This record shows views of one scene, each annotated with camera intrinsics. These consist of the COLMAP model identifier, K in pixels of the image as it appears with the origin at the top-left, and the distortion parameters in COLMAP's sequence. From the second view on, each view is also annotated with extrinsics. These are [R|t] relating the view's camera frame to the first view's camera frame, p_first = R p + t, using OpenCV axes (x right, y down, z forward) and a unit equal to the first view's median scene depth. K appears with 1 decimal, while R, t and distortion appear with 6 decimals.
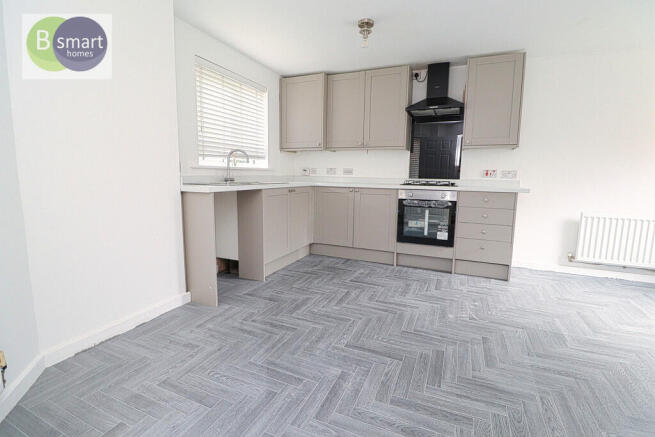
lens RADIAL K [[300.9, 0, 328.3], [0, 300.9, 209.5], [0, 0, 1]] dist [-0.022854, -0.000470]
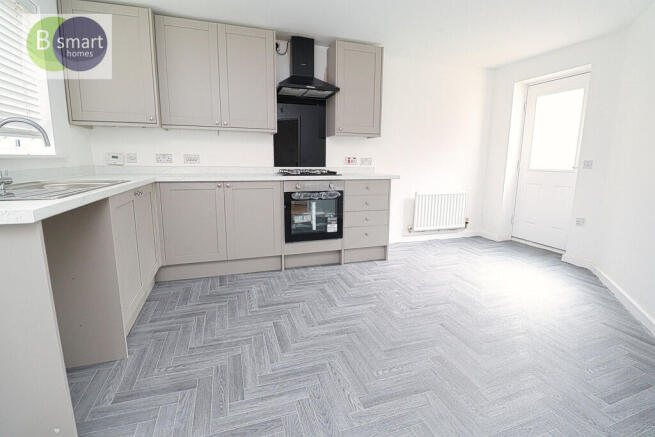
lens RADIAL K [[300.9, 0, 328.3], [0, 300.9, 209.5], [0, 0, 1]] dist [-0.022854, -0.000470]
pose [[0.734546, -0.117042, 0.668388, -0.255999], [0.078516, 0.993056, 0.087607, -0.054653], [-0.674001, -0.011872, 0.738635, 0.308030]]
